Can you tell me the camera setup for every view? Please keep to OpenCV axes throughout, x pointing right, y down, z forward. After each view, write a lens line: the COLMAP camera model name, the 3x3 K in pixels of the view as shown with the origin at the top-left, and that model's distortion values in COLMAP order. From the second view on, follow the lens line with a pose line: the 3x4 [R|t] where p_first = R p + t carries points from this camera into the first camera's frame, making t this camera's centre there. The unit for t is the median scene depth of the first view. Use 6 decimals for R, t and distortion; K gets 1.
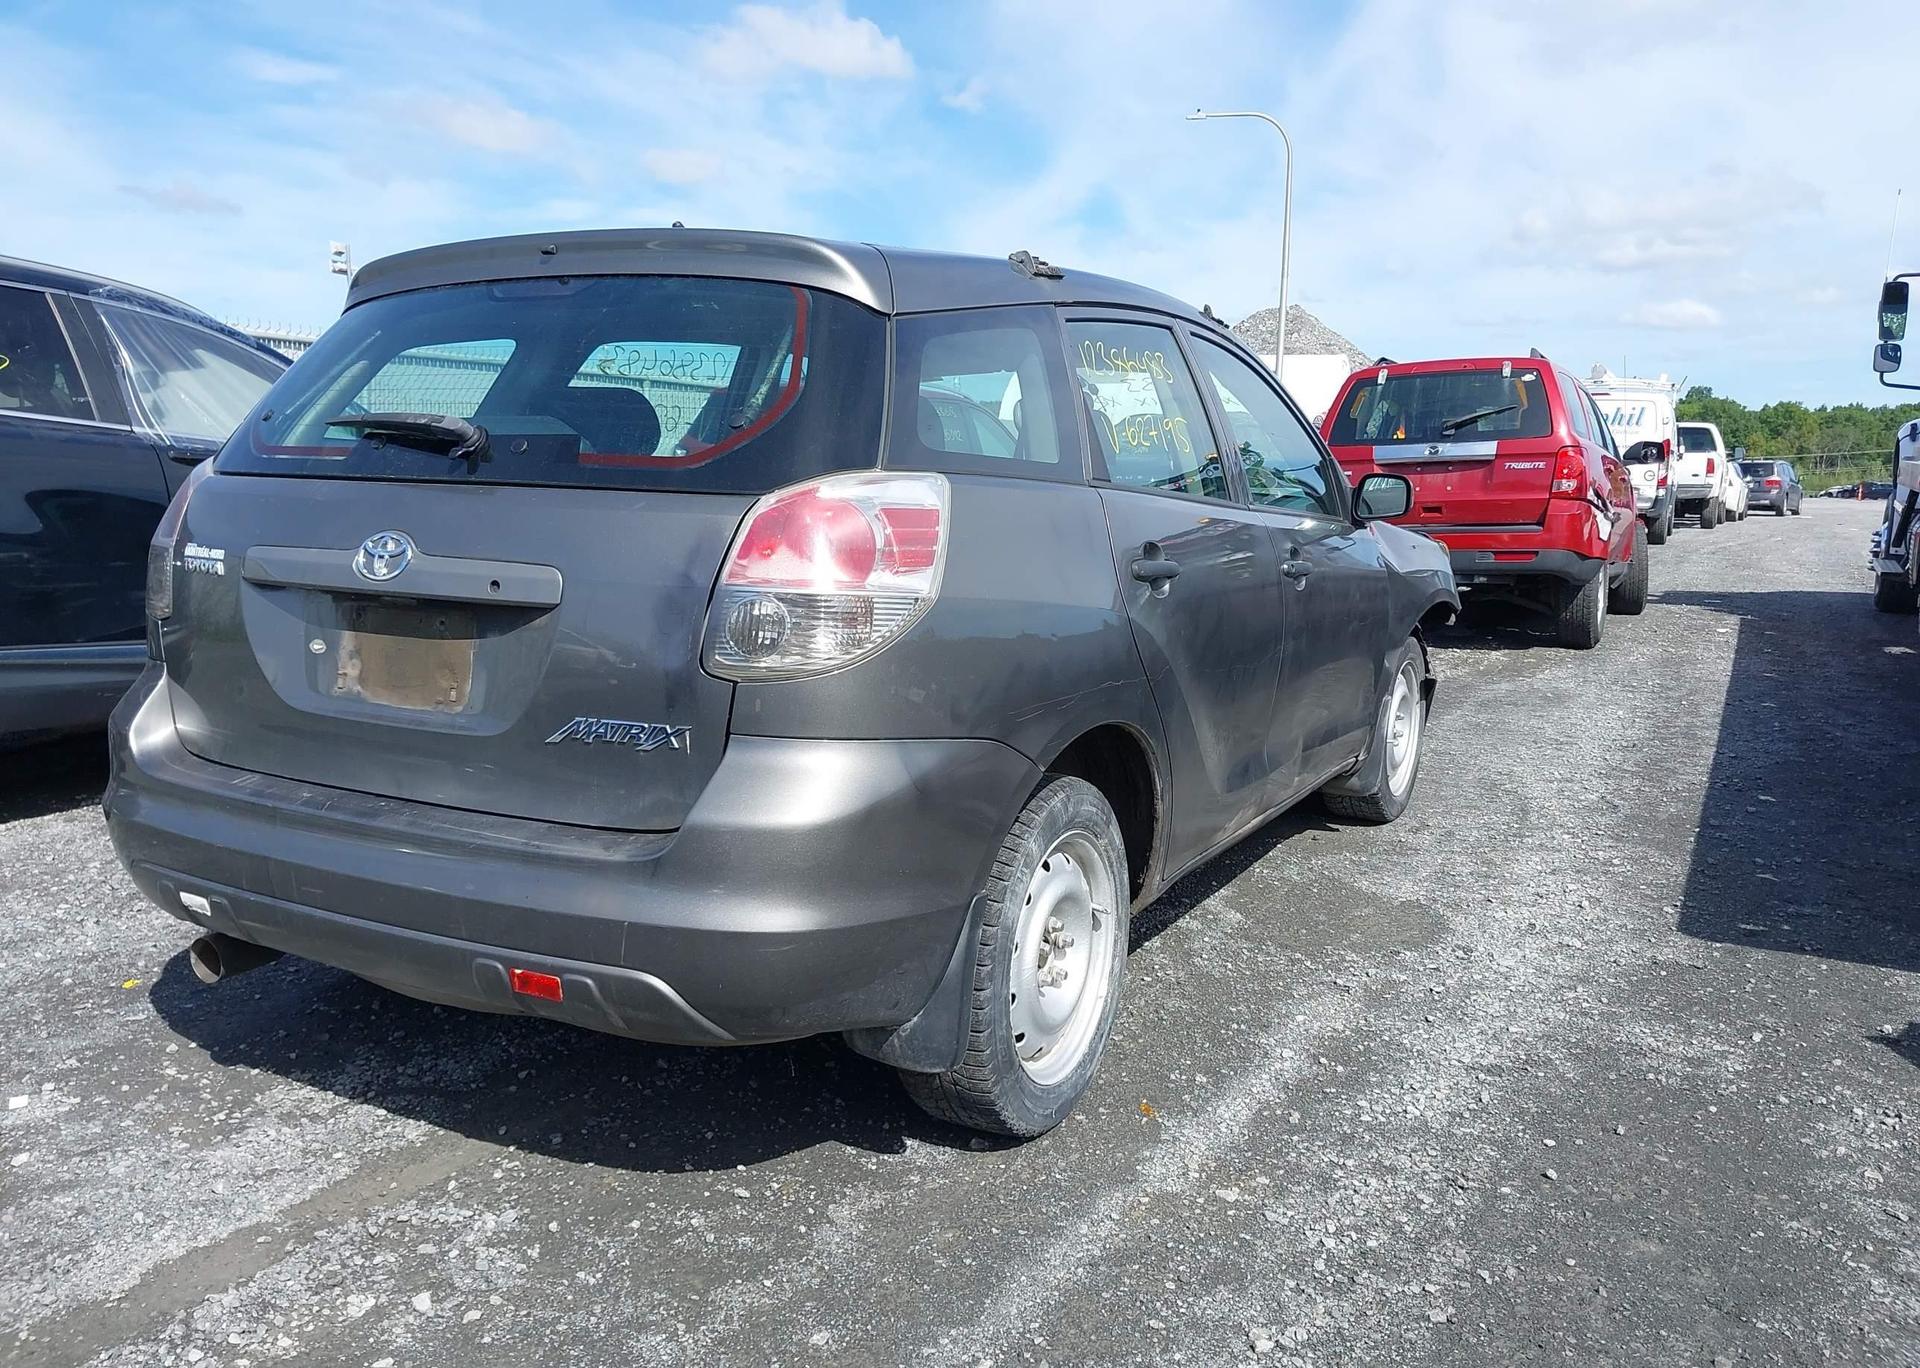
lens RADIAL K [[1540.8, 0, 973.7], [0, 1540.8, 691.0], [0, 0, 1]] dist [0.028441, -0.038631]
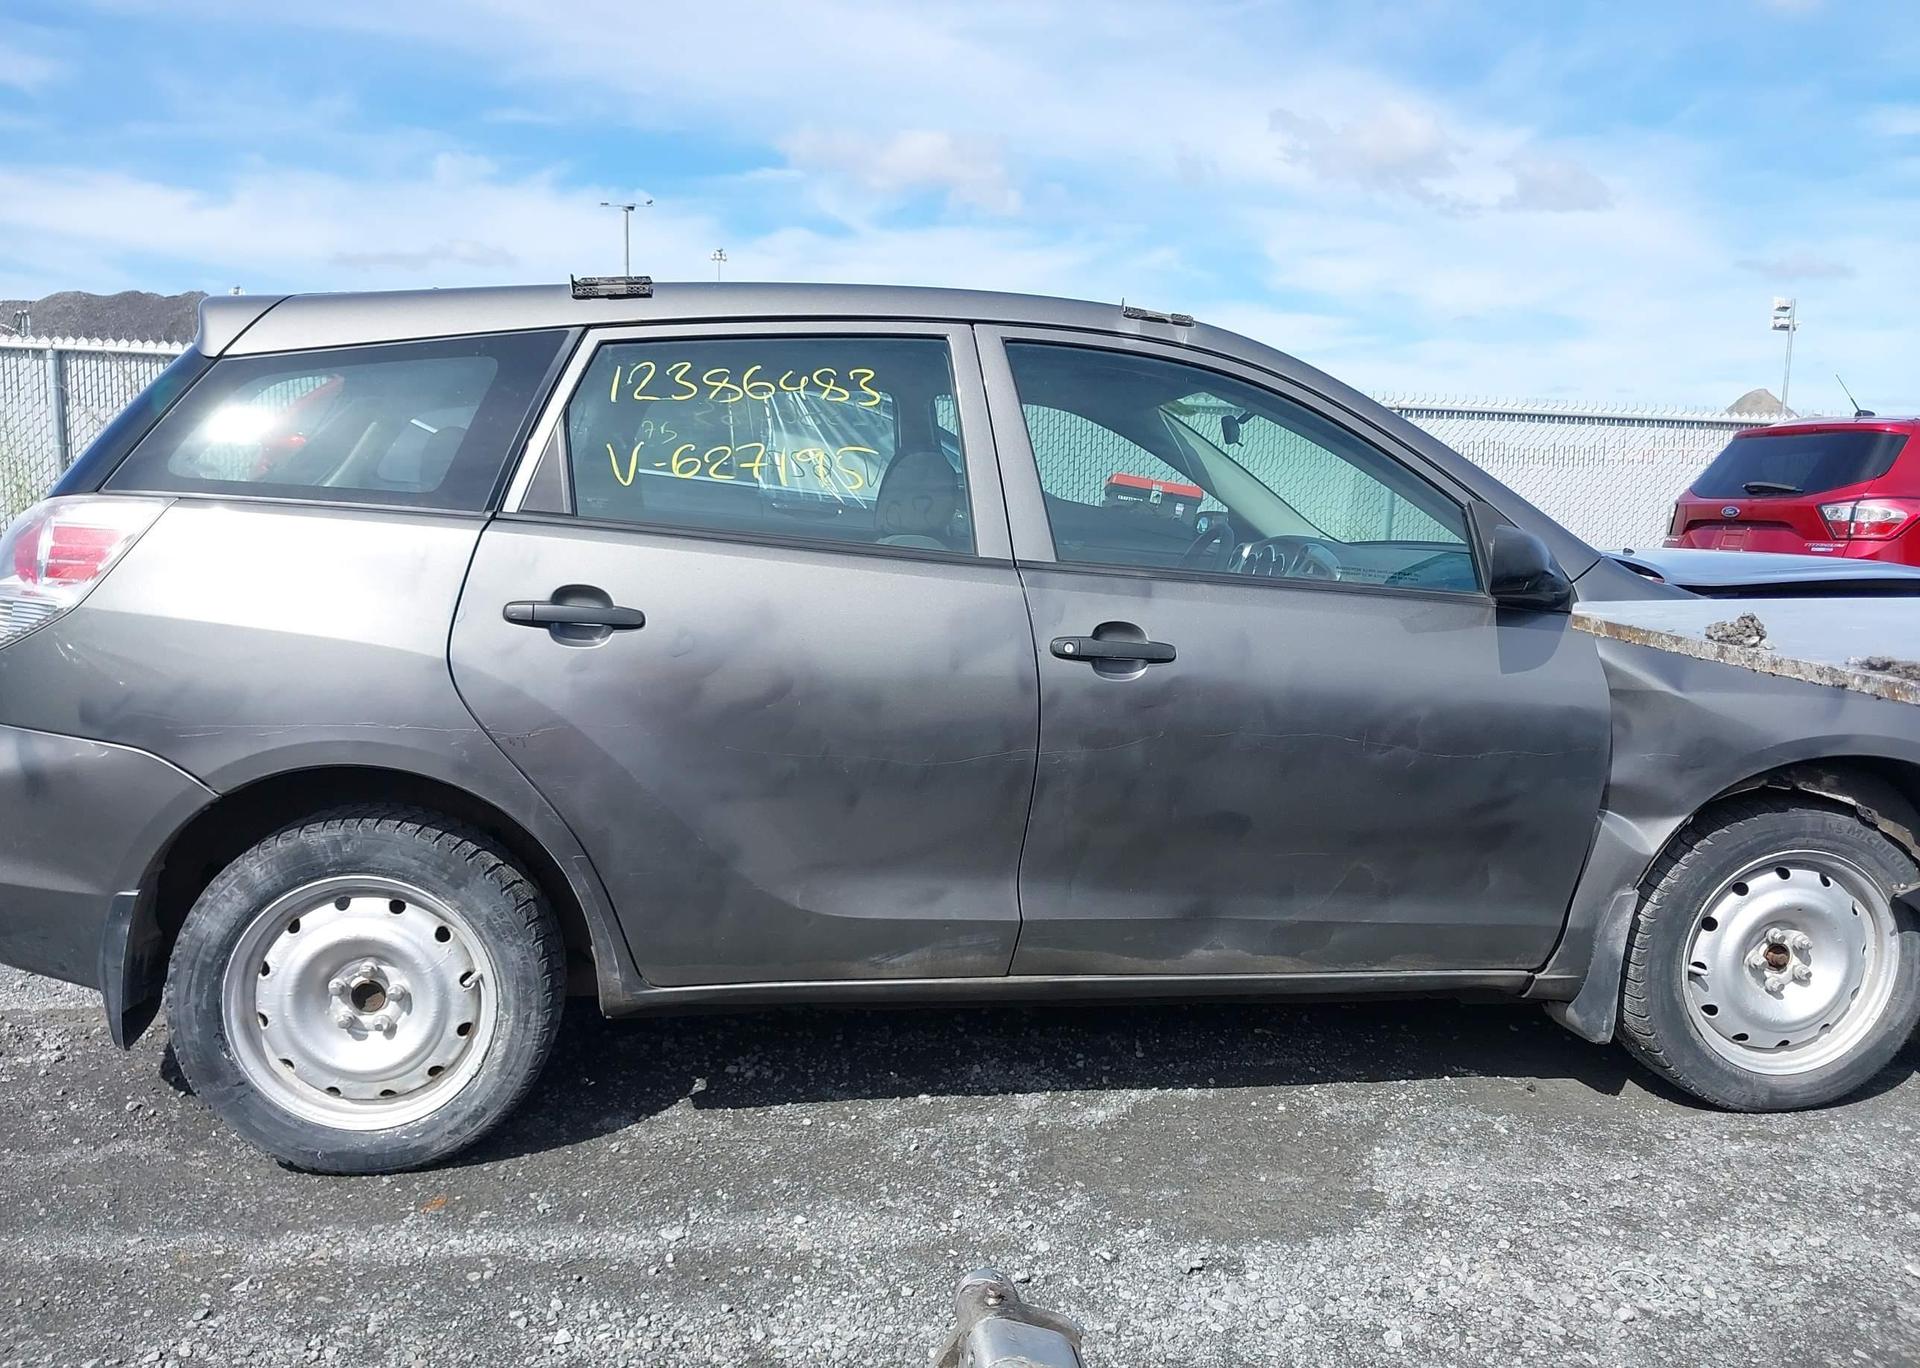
lens RADIAL K [[1540.8, 0, 973.7], [0, 1540.8, 691.0], [0, 0, 1]] dist [0.028441, -0.038631]
pose [[0.571526, 0.097305, -0.814794, 1.071684], [-0.132232, 0.990889, 0.025583, -0.099013], [0.809860, 0.093121, 0.579185, 0.747735]]
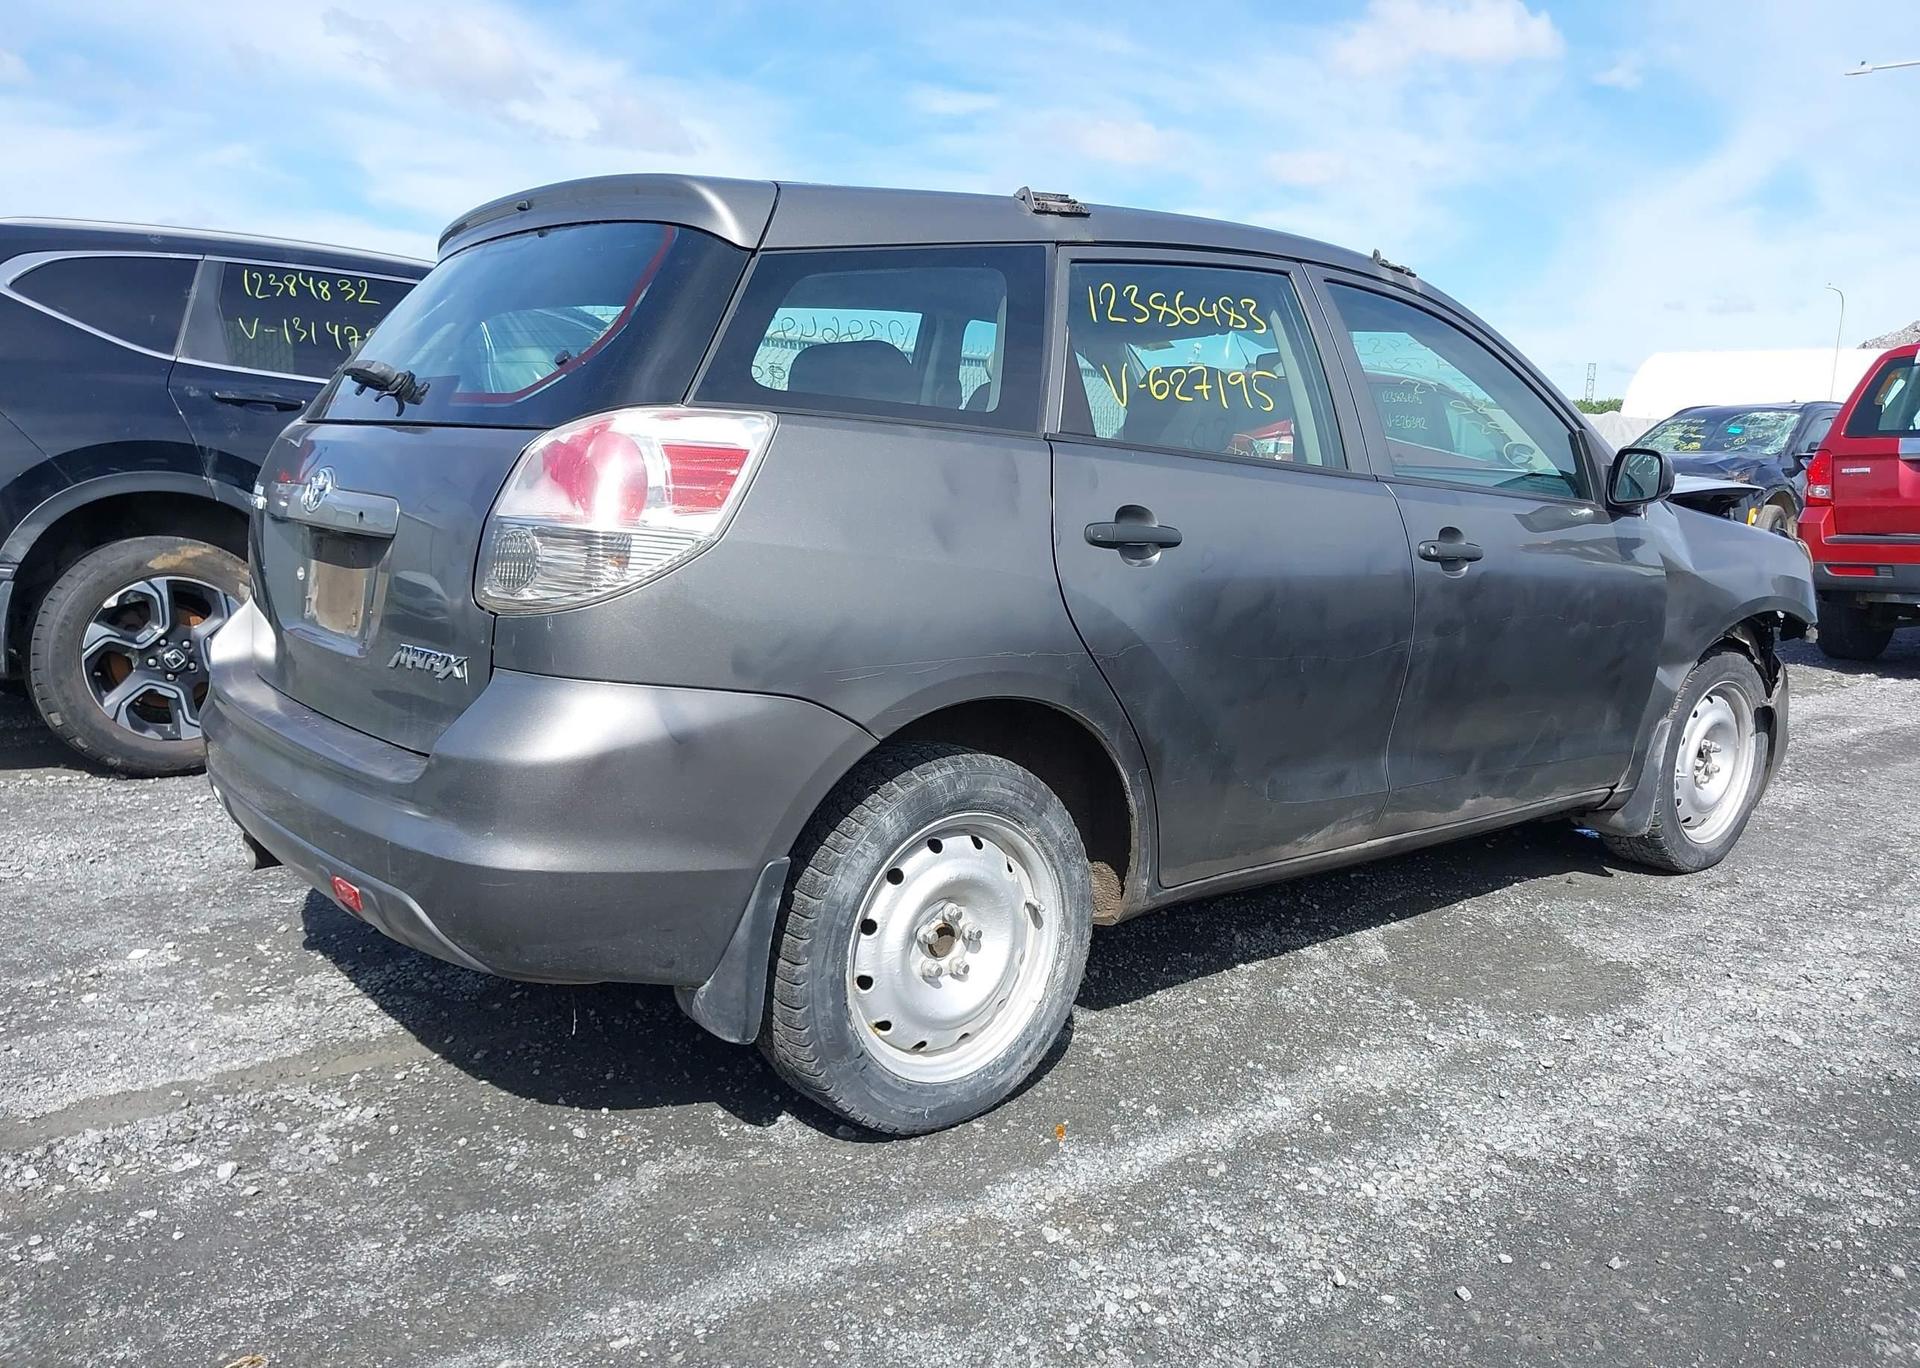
lens RADIAL K [[1540.8, 0, 973.7], [0, 1540.8, 691.0], [0, 0, 1]] dist [0.028441, -0.038631]
pose [[0.922388, 0.068879, -0.380073, 0.417358], [-0.069992, 0.997488, 0.010910, 0.008869], [0.379870, 0.016539, 0.924892, 0.152819]]
